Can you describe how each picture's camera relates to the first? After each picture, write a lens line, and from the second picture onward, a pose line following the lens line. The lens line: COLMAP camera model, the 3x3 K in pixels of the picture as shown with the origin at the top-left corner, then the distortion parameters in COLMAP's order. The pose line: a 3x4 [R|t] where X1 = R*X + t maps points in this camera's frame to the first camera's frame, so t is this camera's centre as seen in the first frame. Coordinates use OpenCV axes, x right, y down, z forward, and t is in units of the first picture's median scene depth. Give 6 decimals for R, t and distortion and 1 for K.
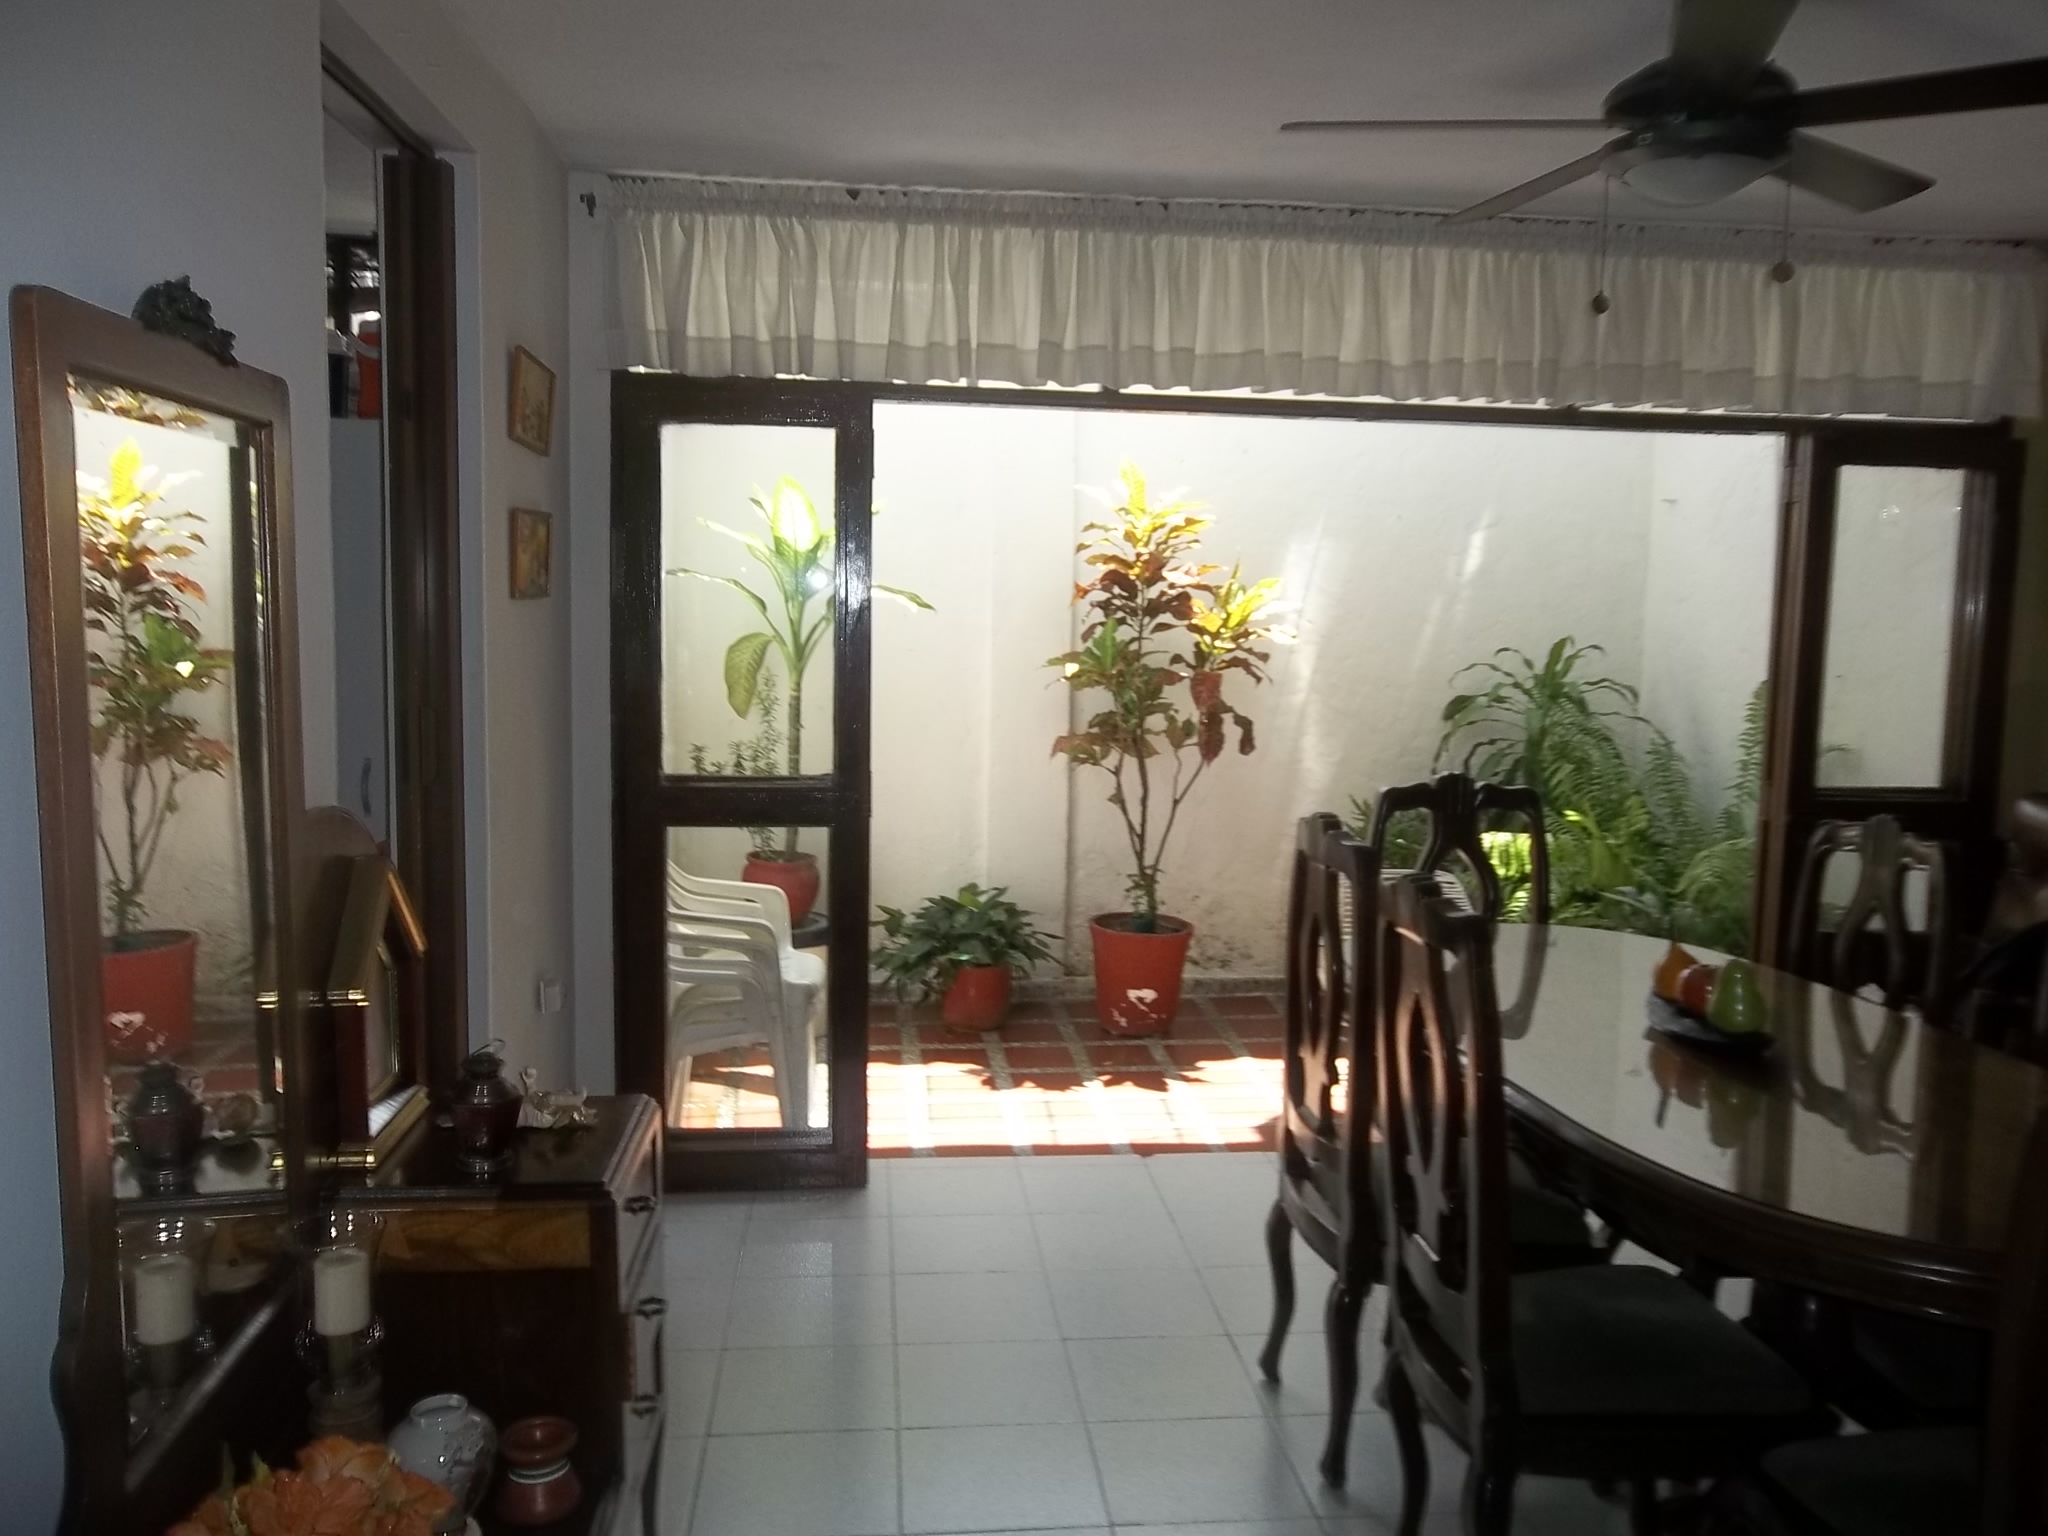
lens RADIAL K [[1620.9, 0, 1024.0], [0, 1620.9, 768.0], [0, 0, 1]] dist [-0.007615, 0.006341]
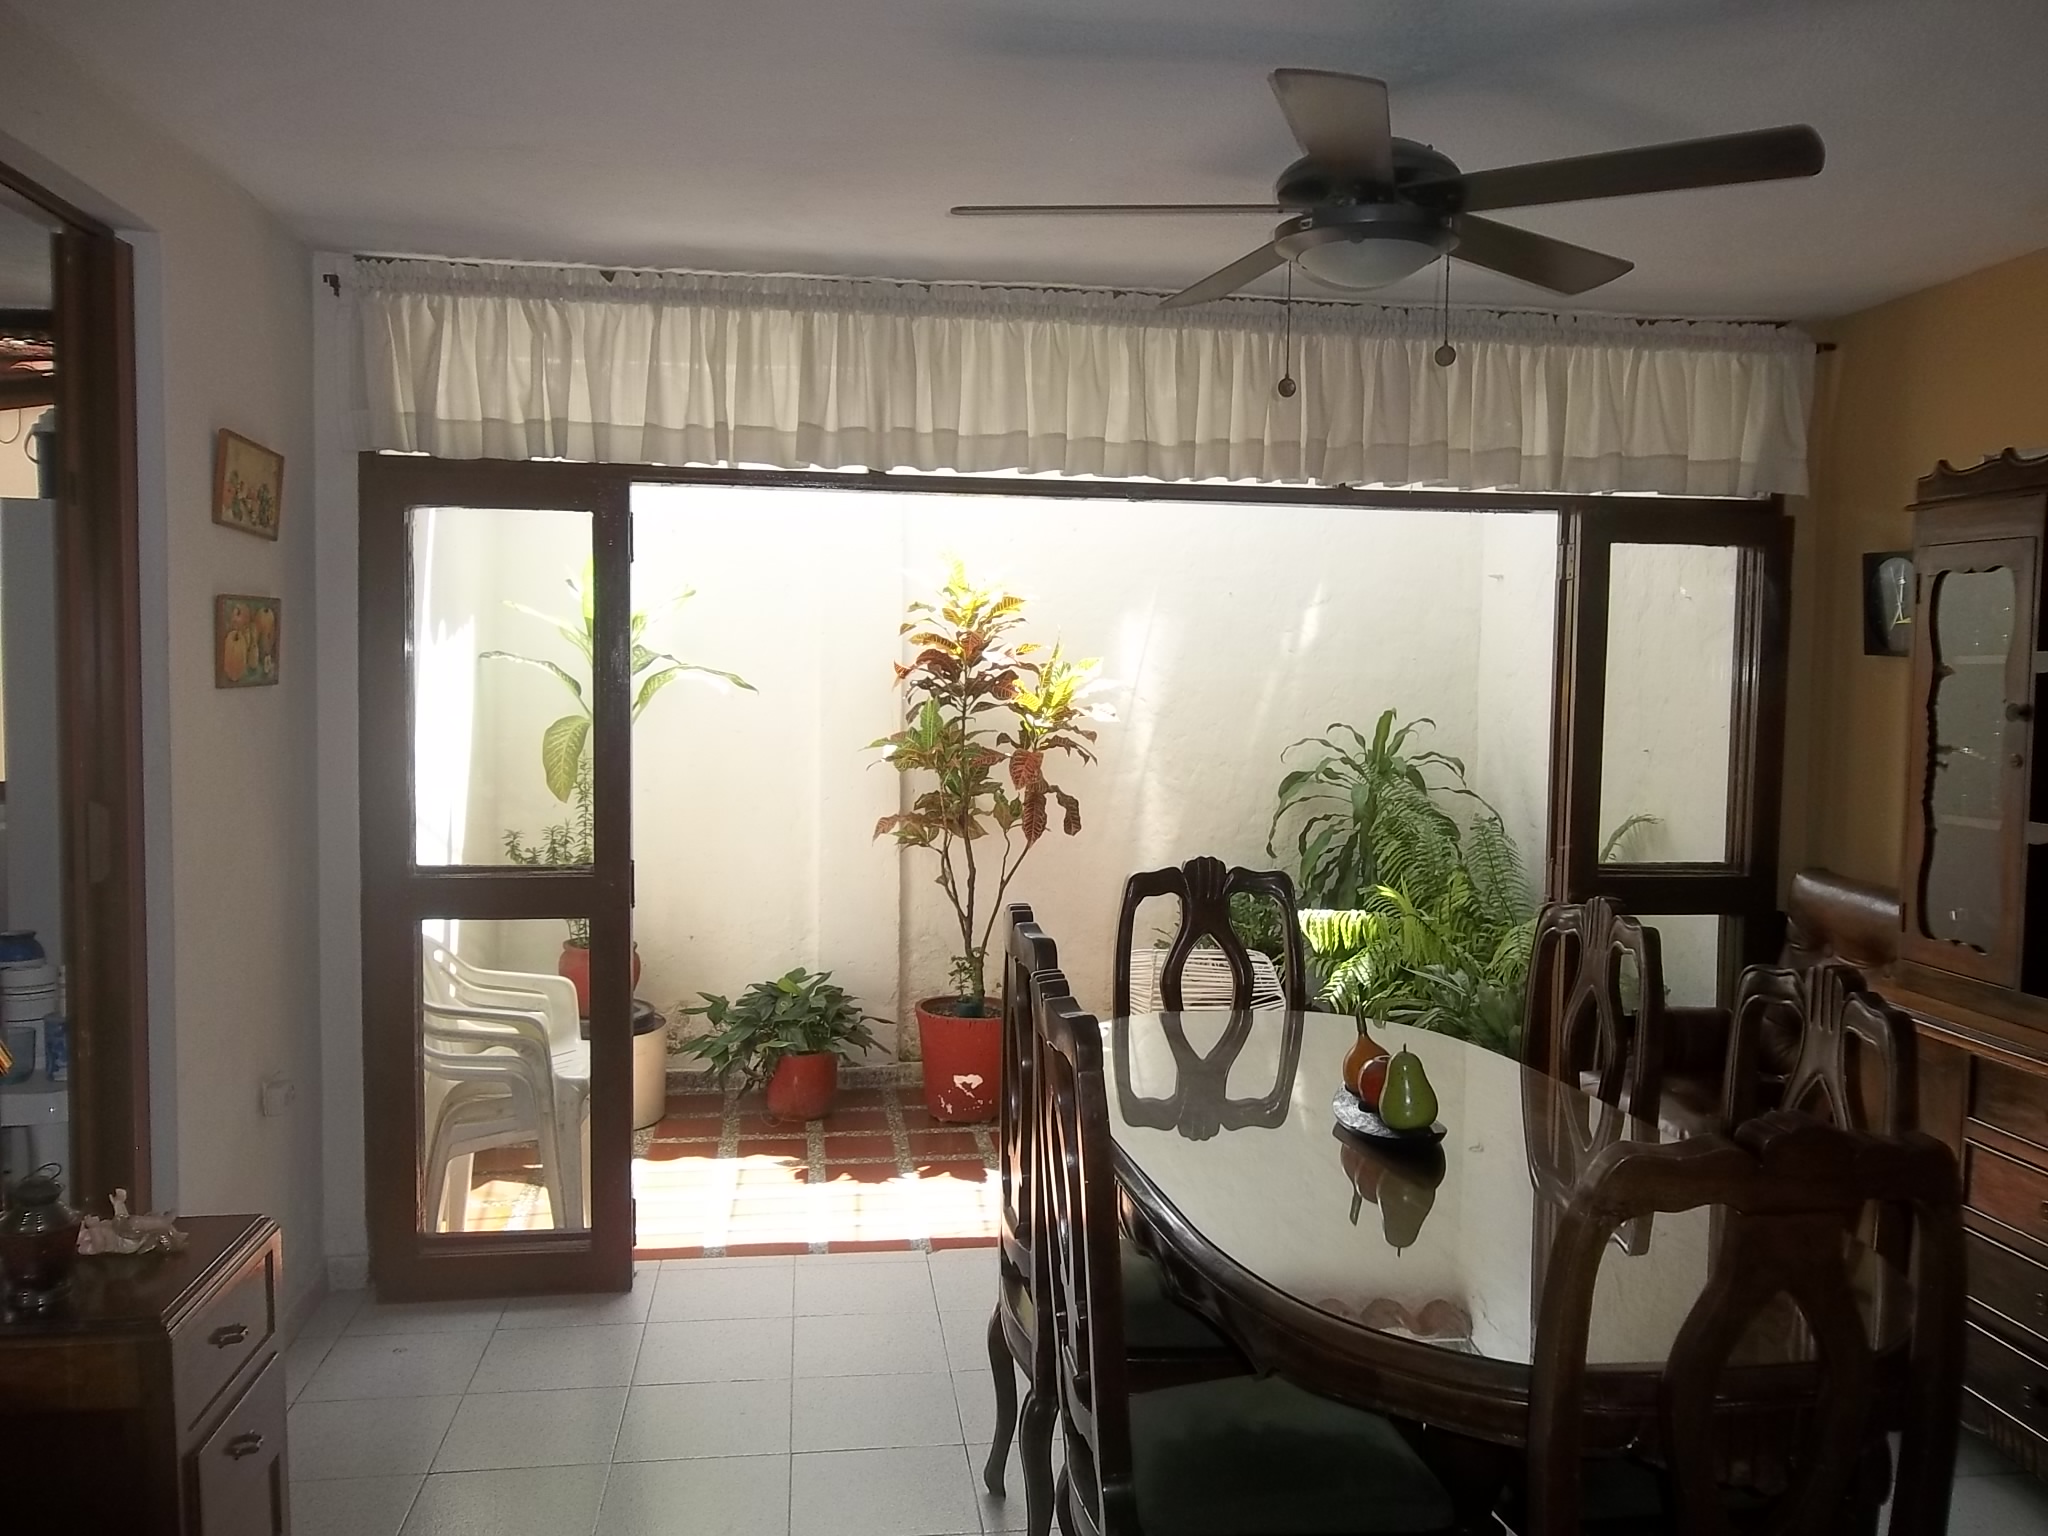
lens RADIAL K [[1620.2, 0, 1024.0], [0, 1620.2, 768.0], [0, 0, 1]] dist [-0.000392, 0.004347]
pose [[0.999330, -0.009780, 0.035275, 0.104290], [0.011363, 0.998923, -0.044980, -0.006376], [-0.034797, 0.045351, 0.998365, 0.015617]]
